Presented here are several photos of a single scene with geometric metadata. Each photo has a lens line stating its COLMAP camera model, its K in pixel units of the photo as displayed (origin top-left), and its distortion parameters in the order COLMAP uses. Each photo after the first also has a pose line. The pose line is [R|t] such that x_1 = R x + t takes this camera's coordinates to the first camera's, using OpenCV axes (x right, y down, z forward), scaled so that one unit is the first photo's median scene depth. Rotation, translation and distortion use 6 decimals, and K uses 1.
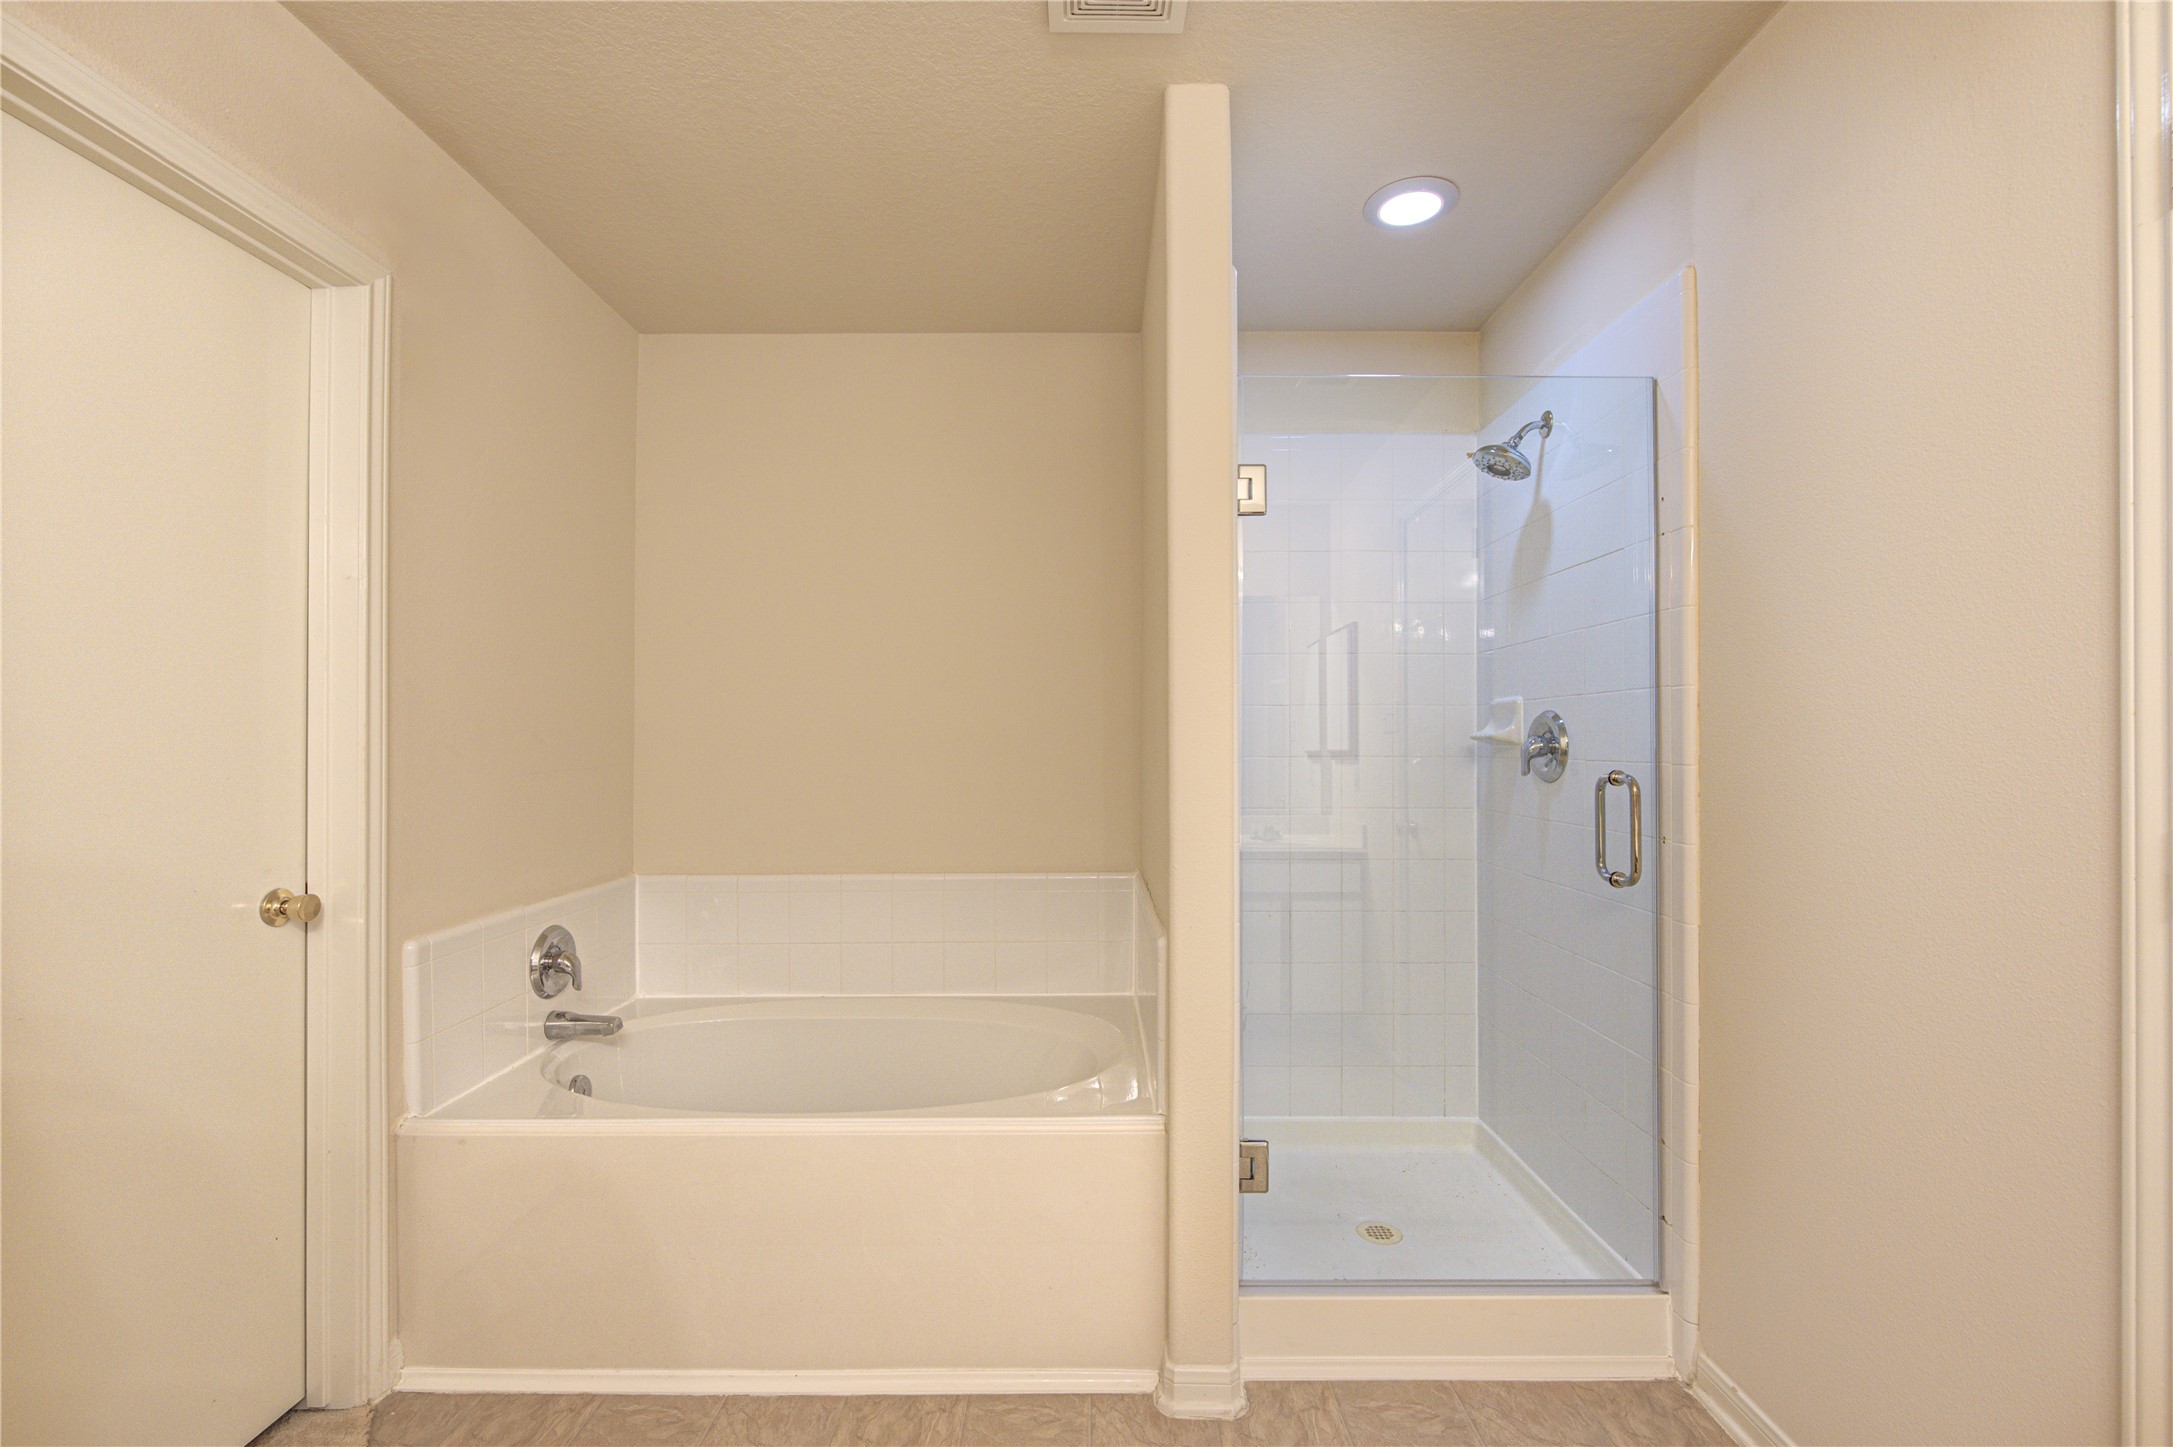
lens RADIAL K [[913.4, 0, 1089.1], [0, 913.4, 733.2], [0, 0, 1]] dist [-0.000468, -0.000374]
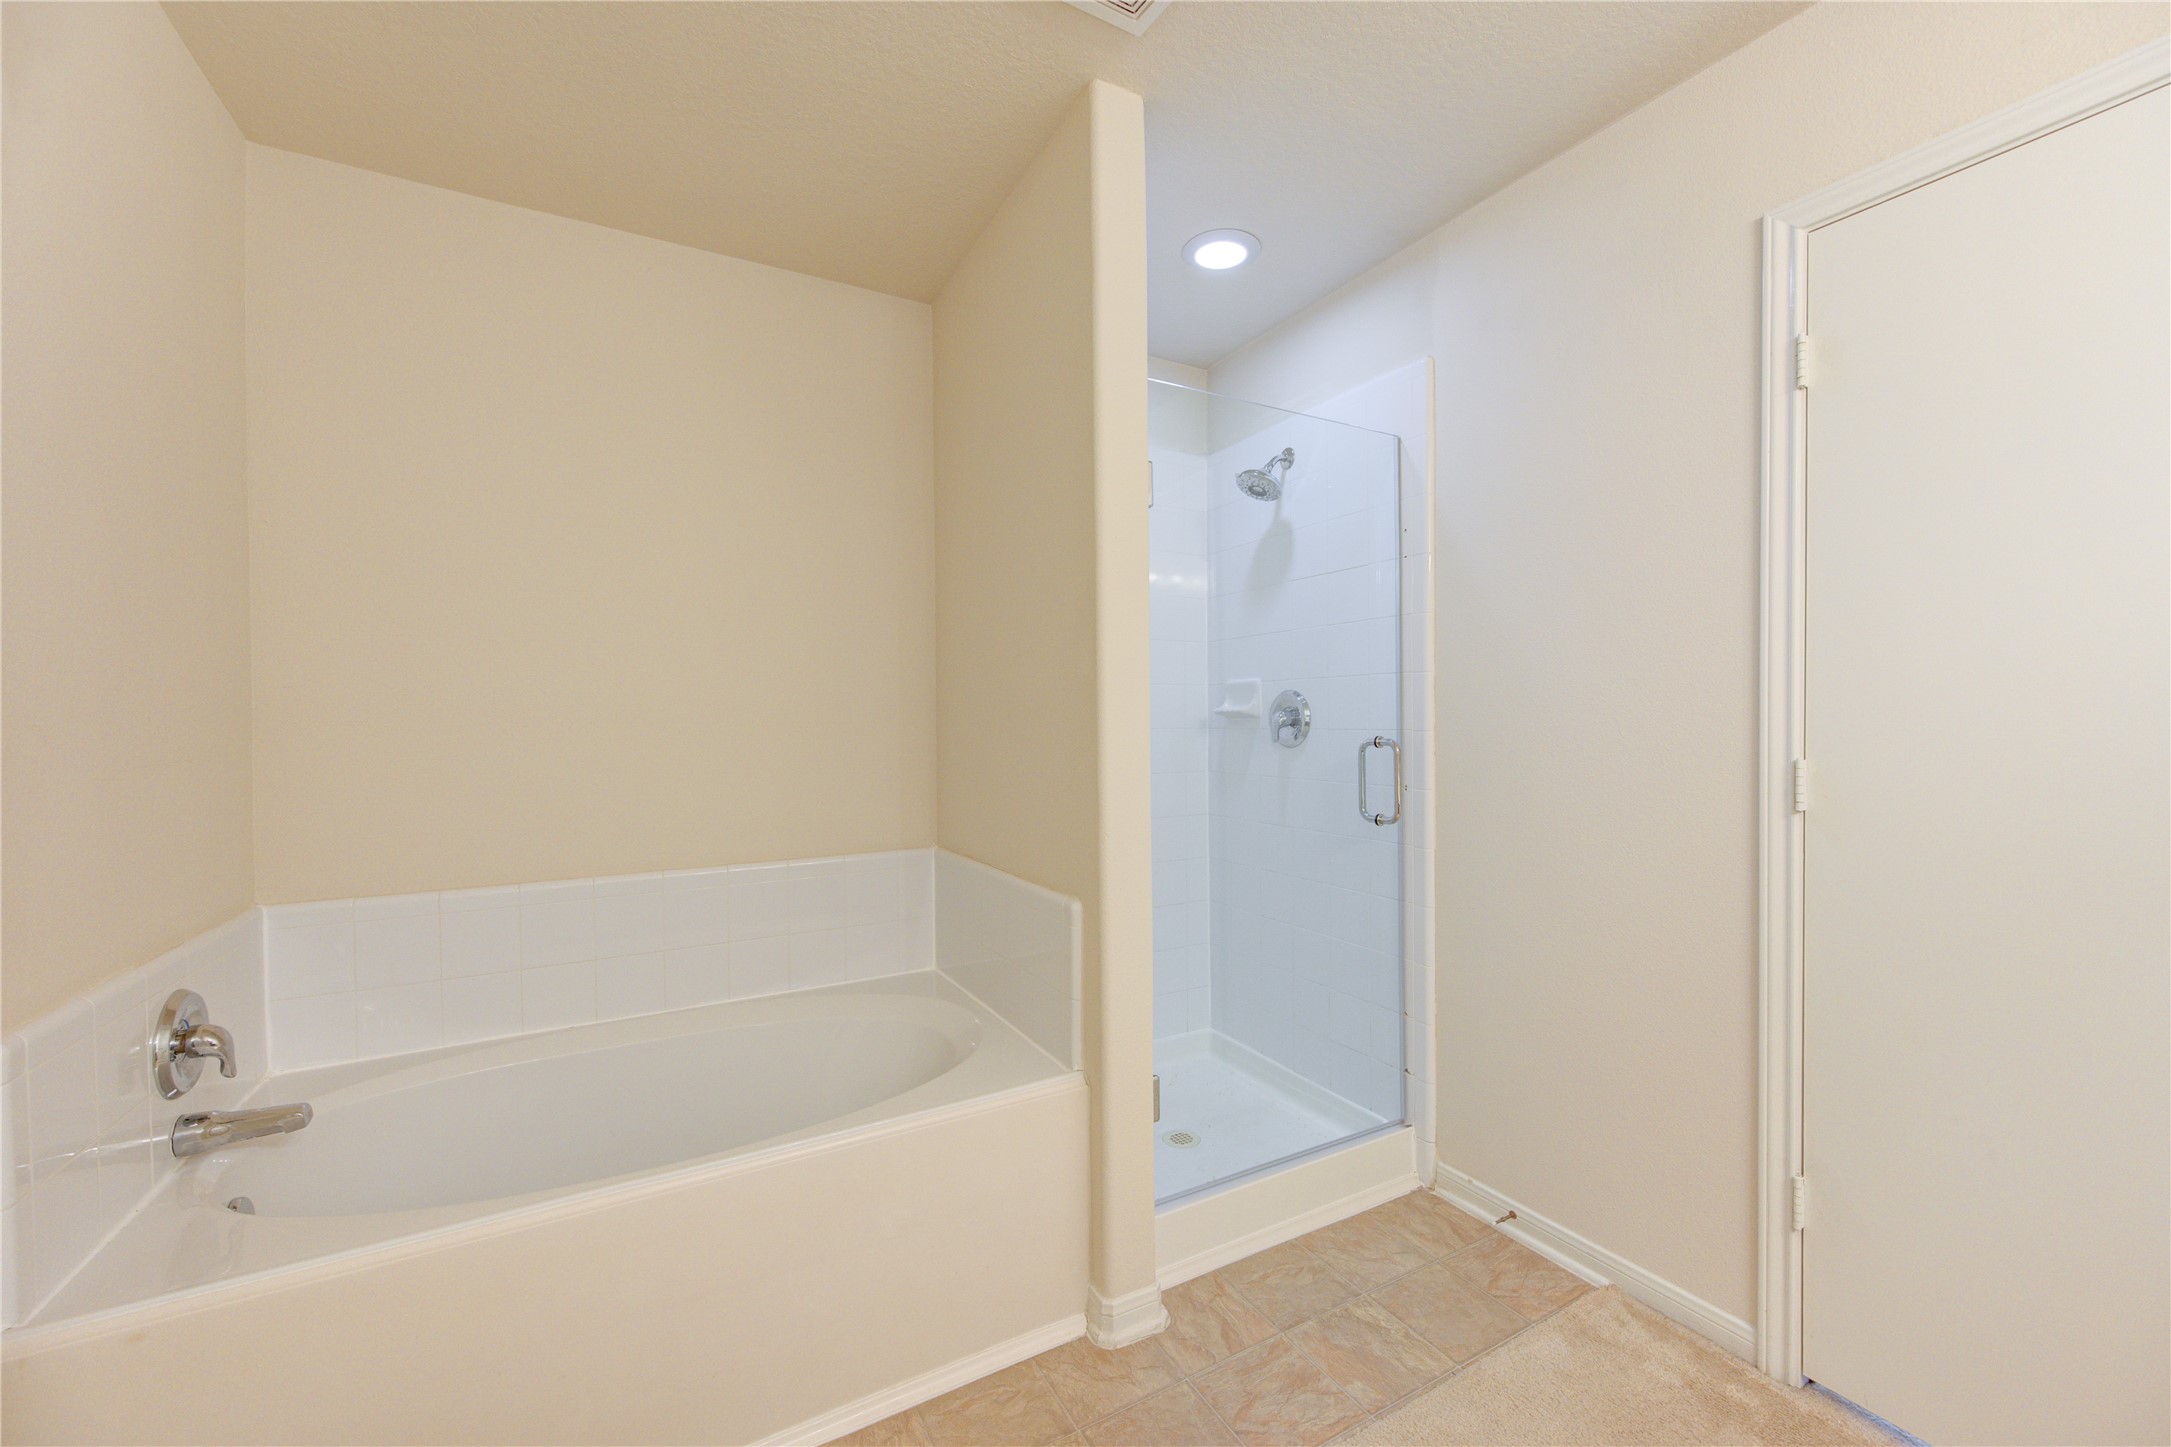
lens RADIAL K [[860.7, 0, 1097.7], [0, 860.7, 727.5], [0, 0, 1]] dist [0.009784, -0.001804]
pose [[0.870738, -0.010140, 0.491642, -0.376131], [0.001011, 0.999822, 0.018832, 0.004791], [-0.491746, -0.015900, 0.870594, 0.129475]]
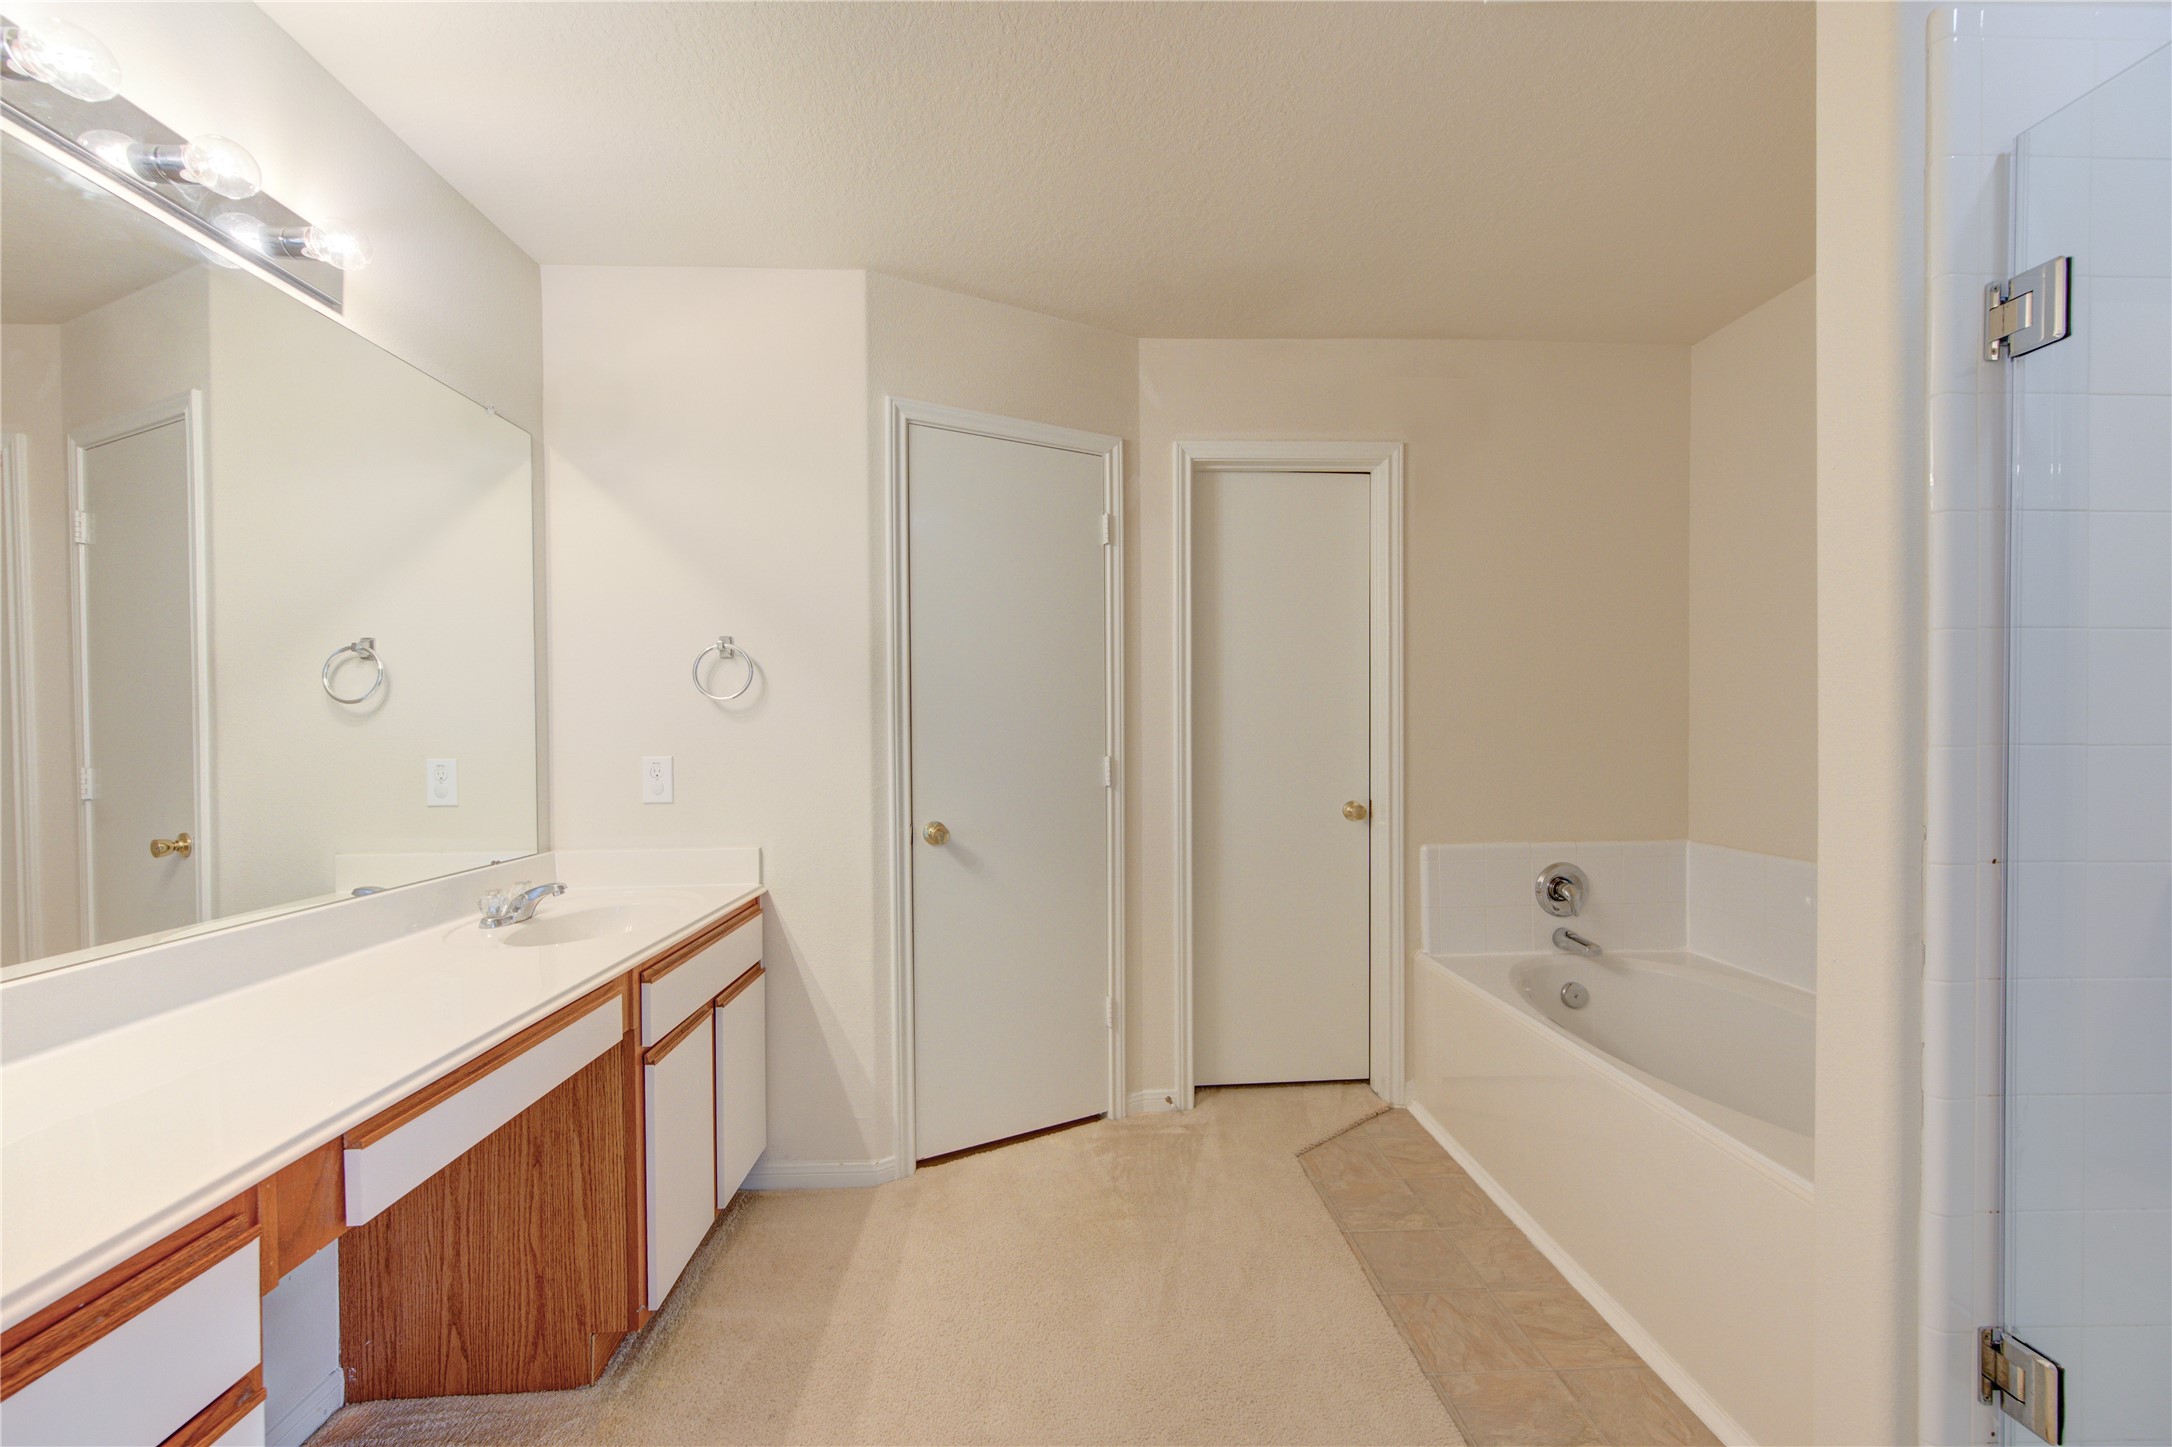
lens RADIAL K [[861.1, 0, 1086.4], [0, 861.1, 723.1], [0, 0, 1]] dist [0.009784, -0.001804]
pose [[0.047747, -0.005374, -0.998845, 0.752185], [0.017033, 0.999845, -0.004565, 0.008035], [0.998714, -0.016795, 0.047832, 0.324663]]
